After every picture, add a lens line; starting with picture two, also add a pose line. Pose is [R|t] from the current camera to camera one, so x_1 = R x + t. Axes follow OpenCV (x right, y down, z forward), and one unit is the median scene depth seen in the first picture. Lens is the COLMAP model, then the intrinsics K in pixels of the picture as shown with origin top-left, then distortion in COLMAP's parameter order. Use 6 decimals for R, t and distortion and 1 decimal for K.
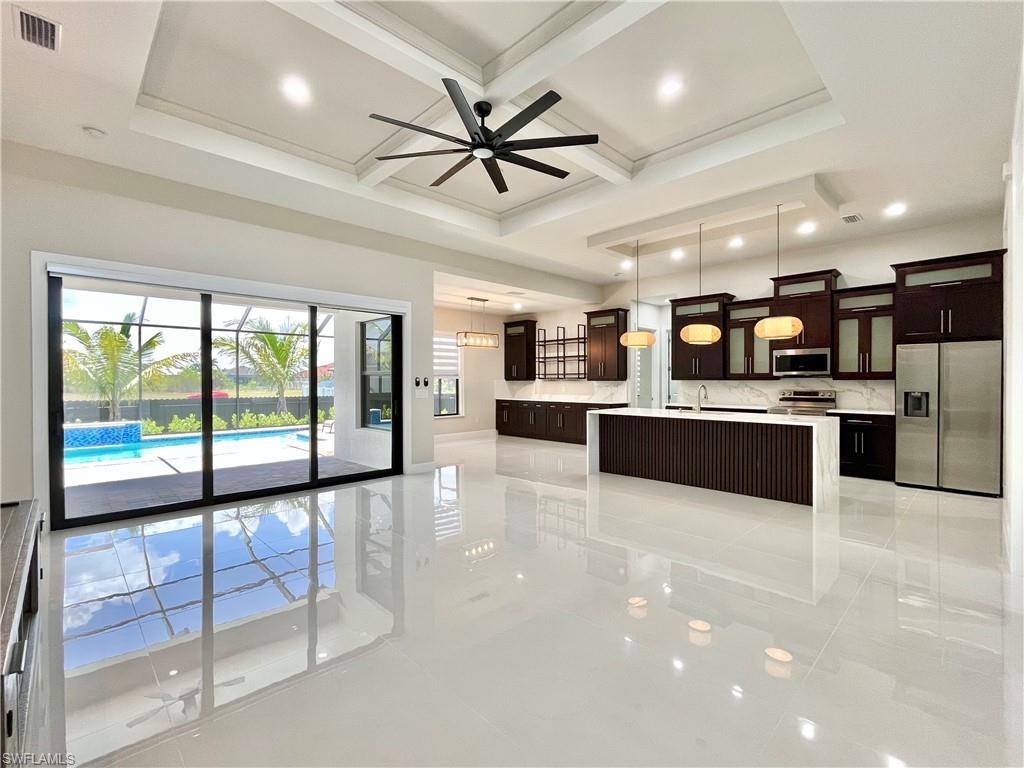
lens RADIAL K [[452.9, 0, 512.0], [0, 452.9, 384.0], [0, 0, 1]] dist [-0.000510, -0.000014]
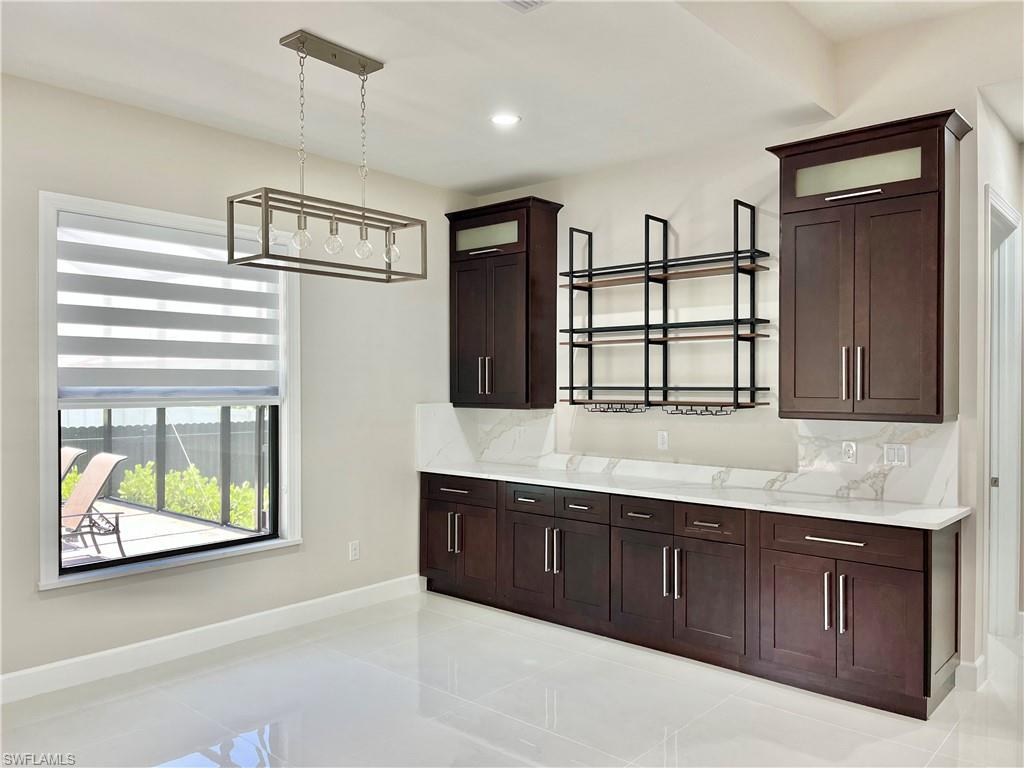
lens RADIAL K [[784.5, 0, 512.0], [0, 784.5, 384.0], [0, 0, 1]] dist [0.055425, -0.077799]
pose [[0.997851, 0.001873, 0.065493, -0.009702], [-0.001694, 0.999995, -0.002784, -0.022335], [-0.065498, 0.002667, 0.997849, 0.510074]]
